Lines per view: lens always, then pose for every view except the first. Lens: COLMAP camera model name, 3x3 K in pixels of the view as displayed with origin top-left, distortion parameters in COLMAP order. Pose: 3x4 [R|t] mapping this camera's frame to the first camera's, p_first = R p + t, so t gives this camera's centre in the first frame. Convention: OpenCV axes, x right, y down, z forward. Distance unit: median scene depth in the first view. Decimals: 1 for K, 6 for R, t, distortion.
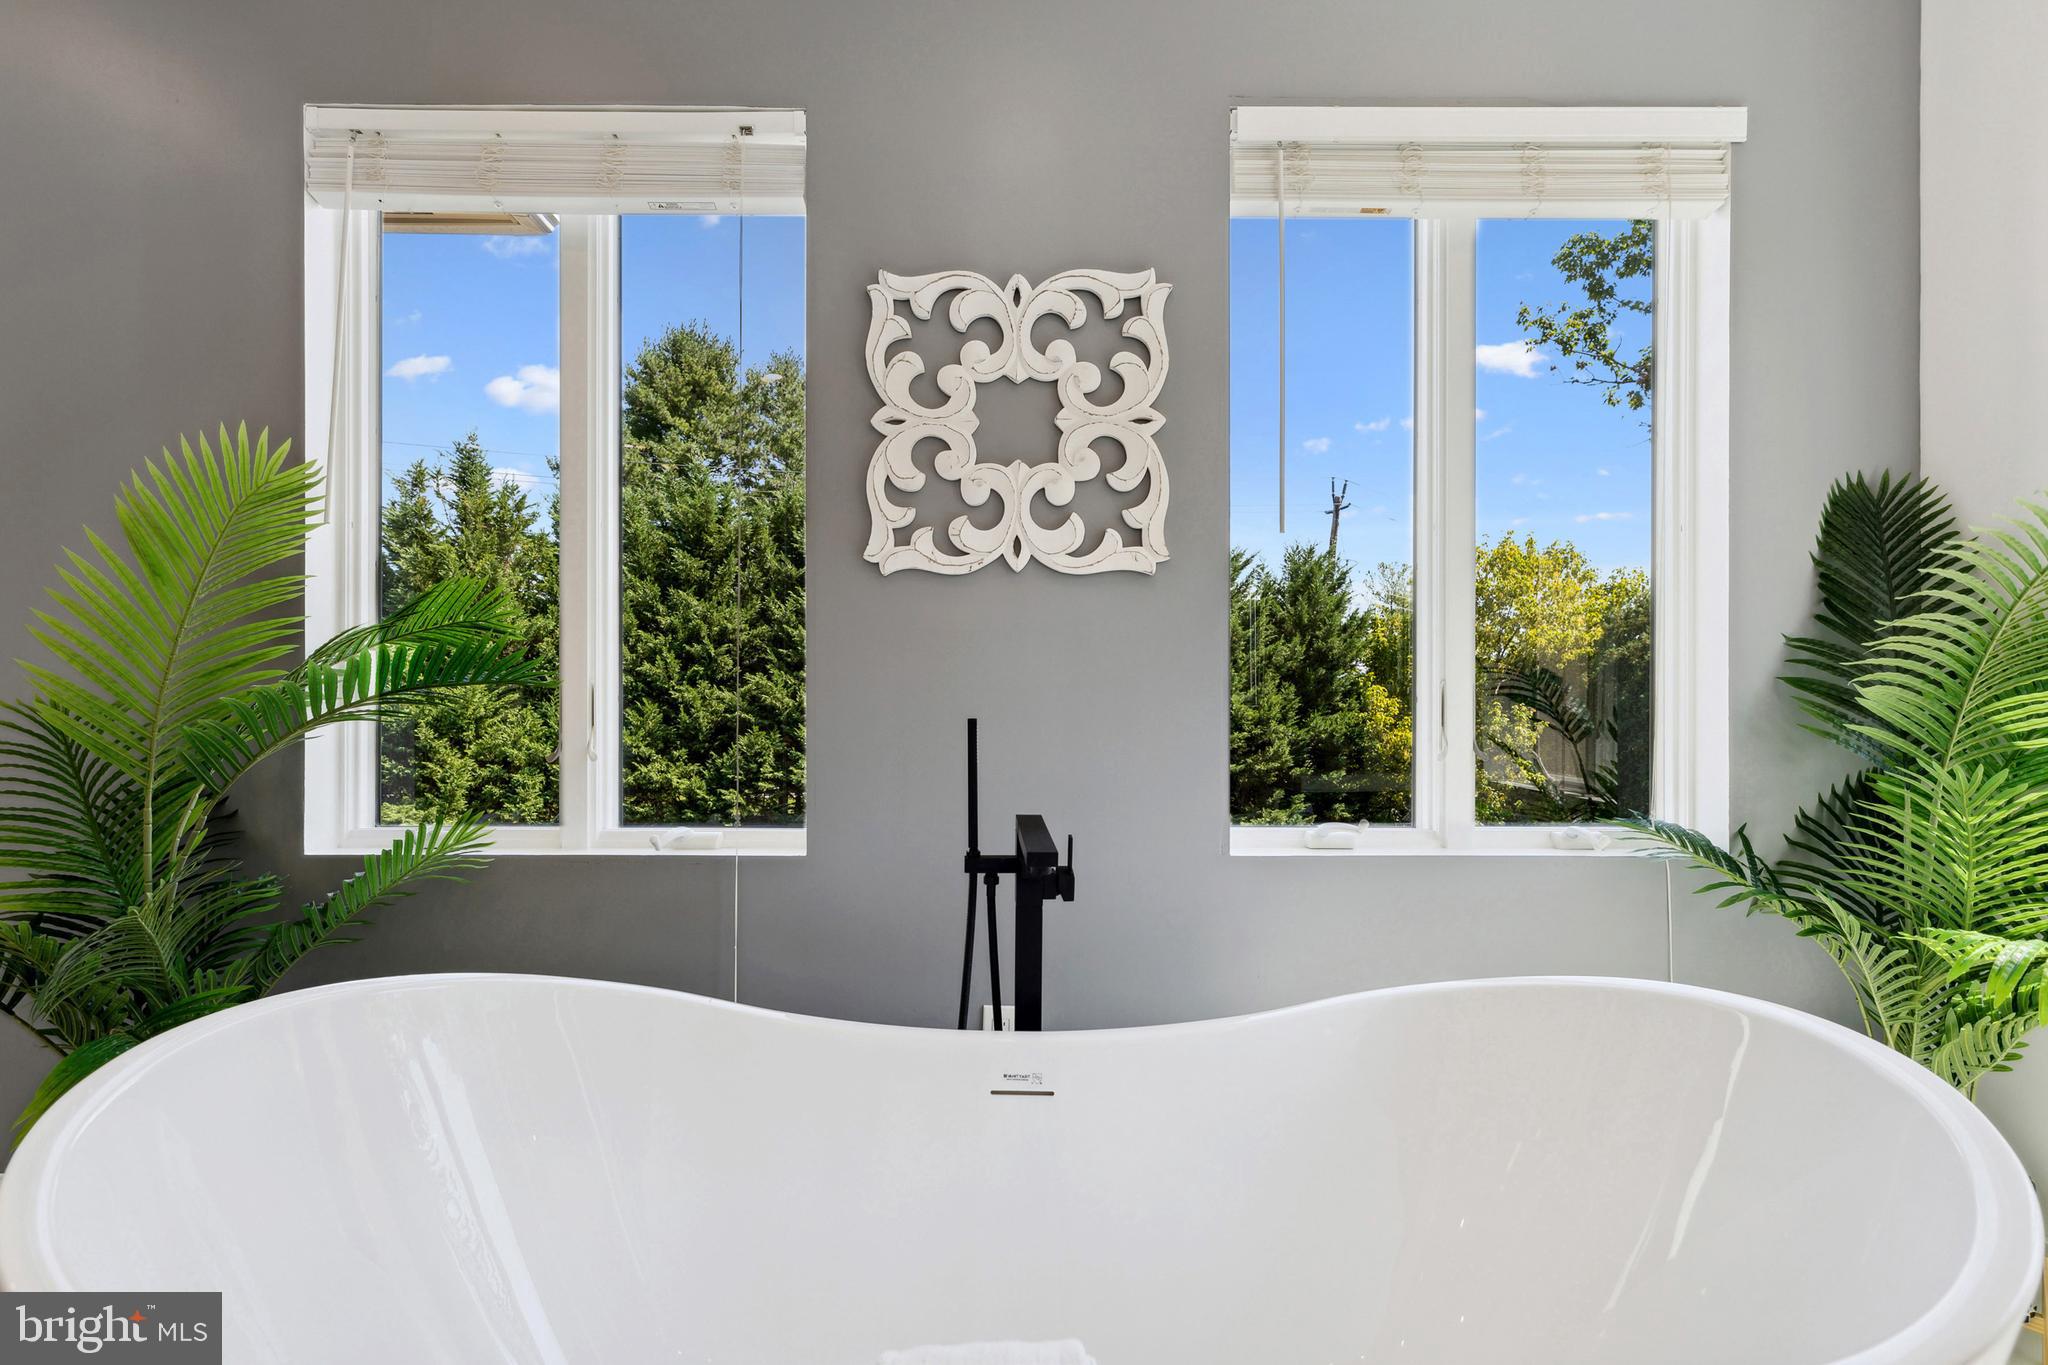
lens RADIAL K [[882.3, 0, 1013.3], [0, 882.3, 709.7], [0, 0, 1]] dist [-0.000462, 0.000158]
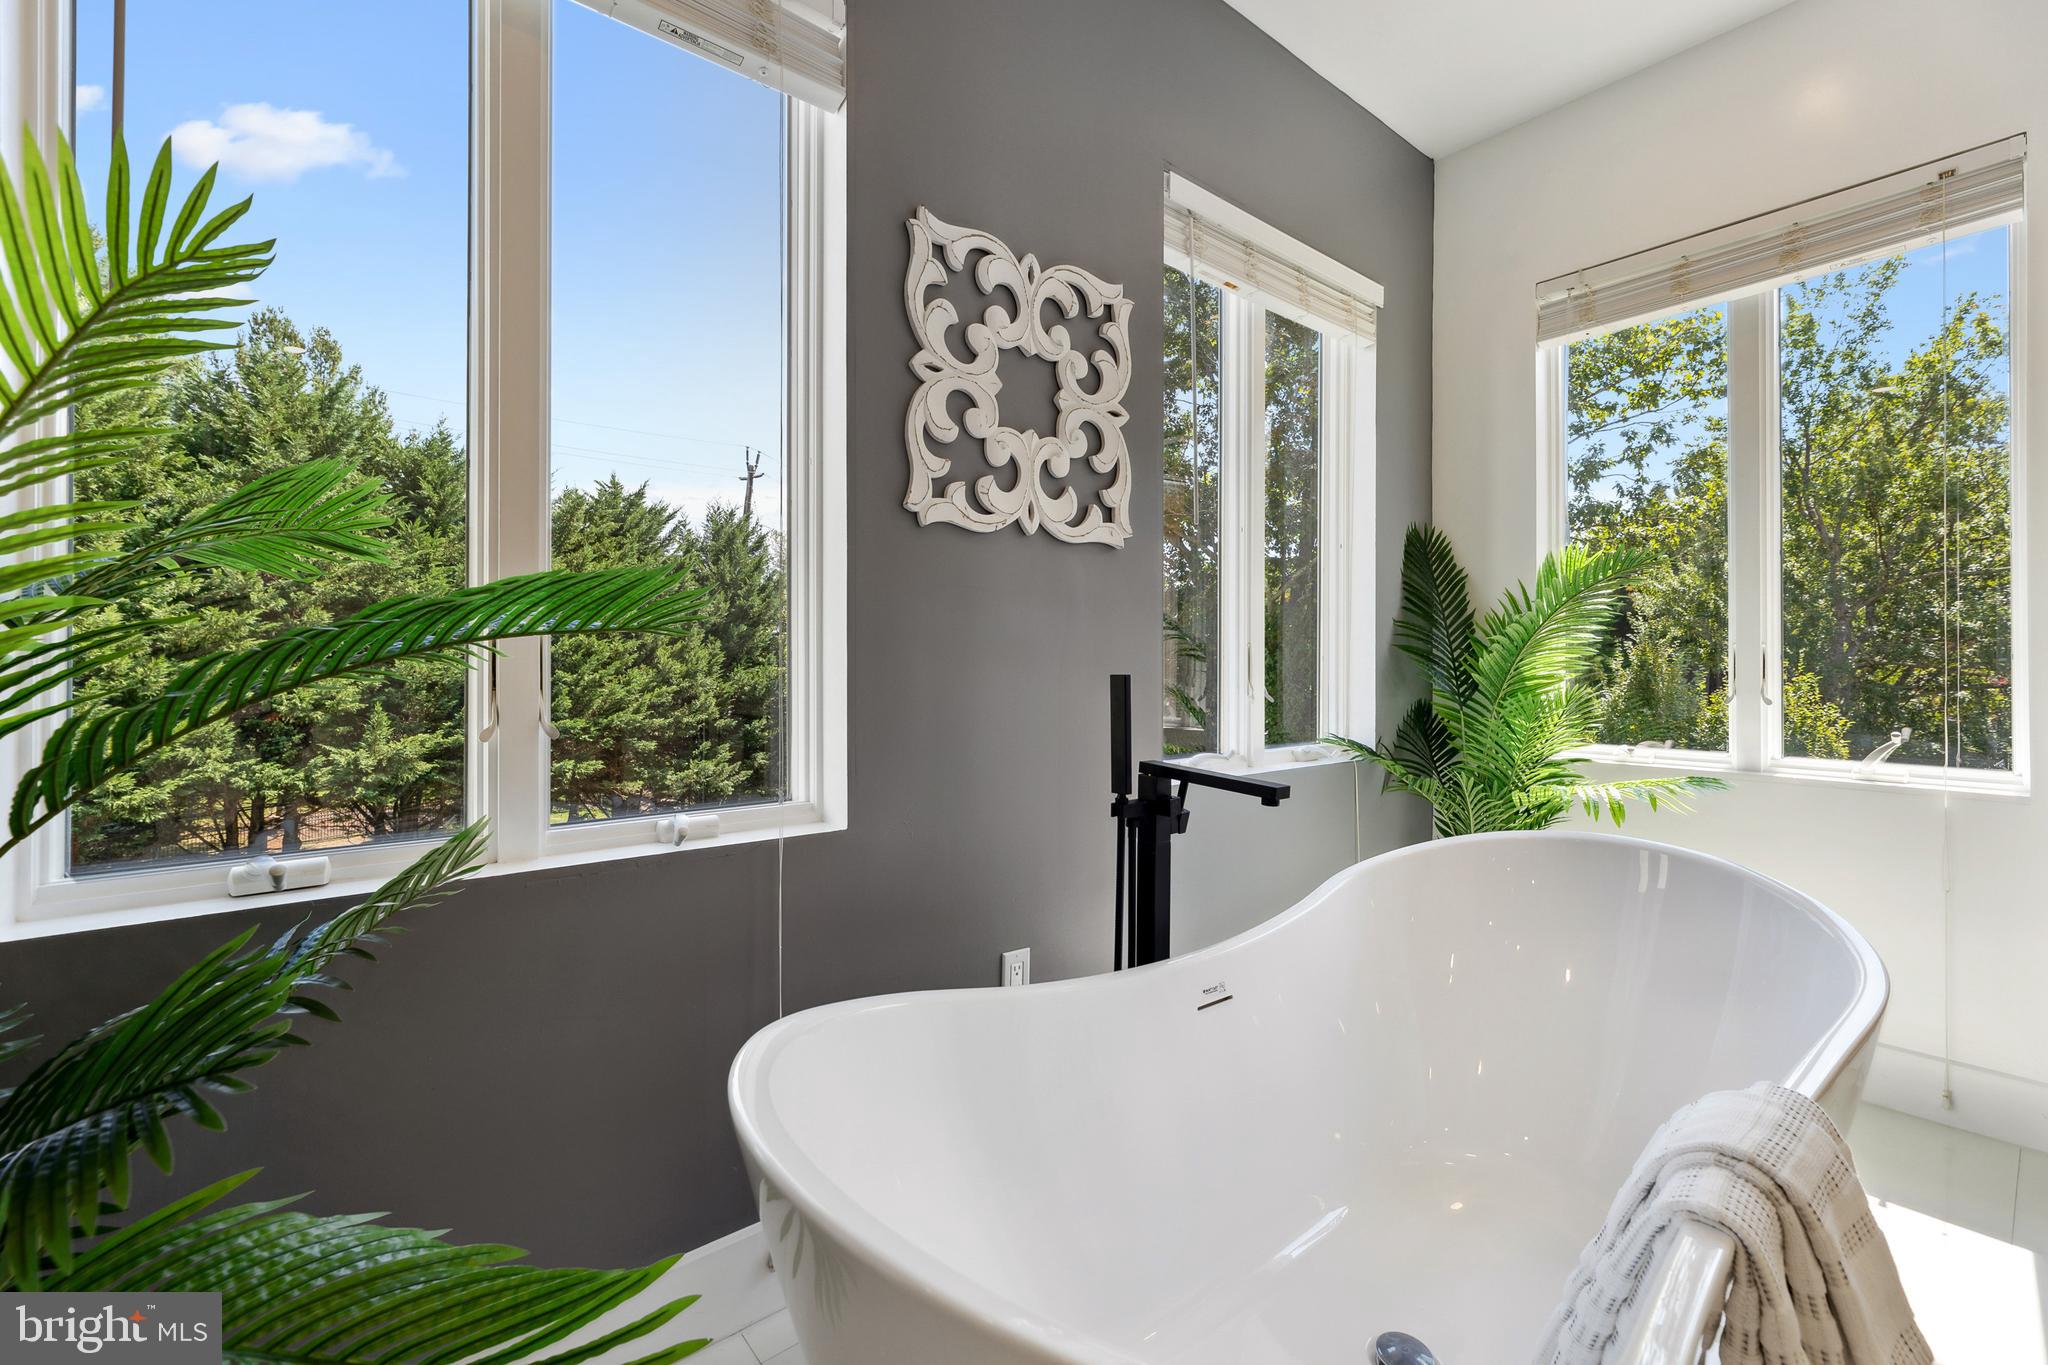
lens RADIAL K [[831.8, 0, 1020.0], [0, 831.8, 661.8], [0, 0, 1]] dist [-0.002126, -0.000720]
pose [[0.788917, 0.000830, 0.614500, -0.615807], [0.000362, 0.999998, -0.001815, -0.003145], [-0.614500, 0.001654, 0.788915, 0.222548]]
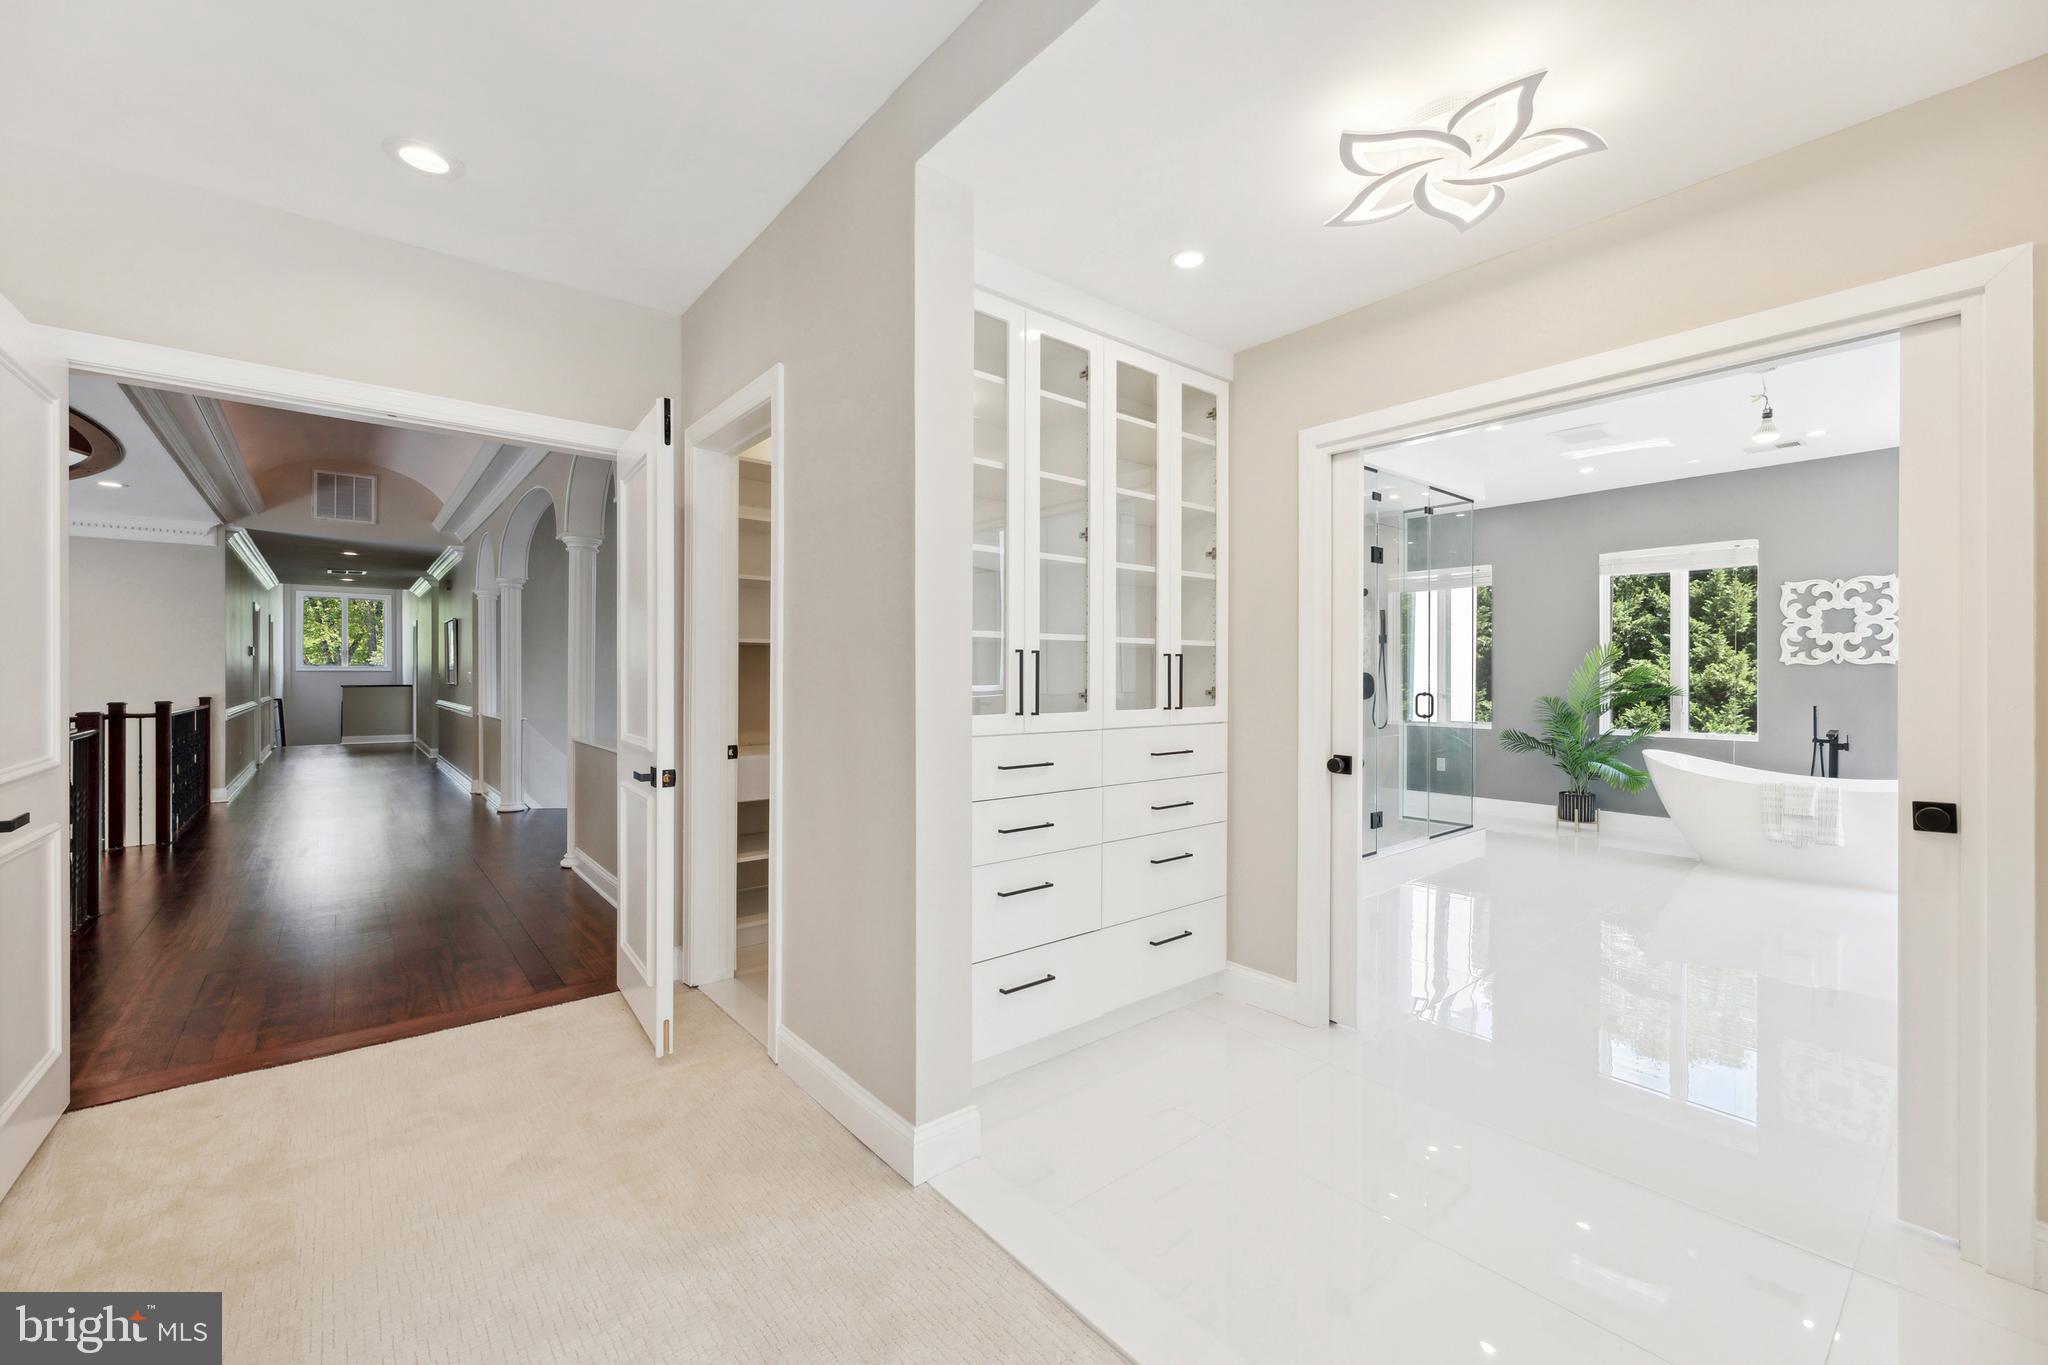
lens RADIAL K [[831.8, 0, 1008.1], [0, 831.8, 674.2], [0, 0, 1]] dist [-0.002126, -0.000720]
pose [[0.622491, 0.000204, -0.782627, 0.529076], [-0.005799, 0.999974, -0.004351, -0.082198], [0.782605, 0.007247, 0.622476, -3.620114]]
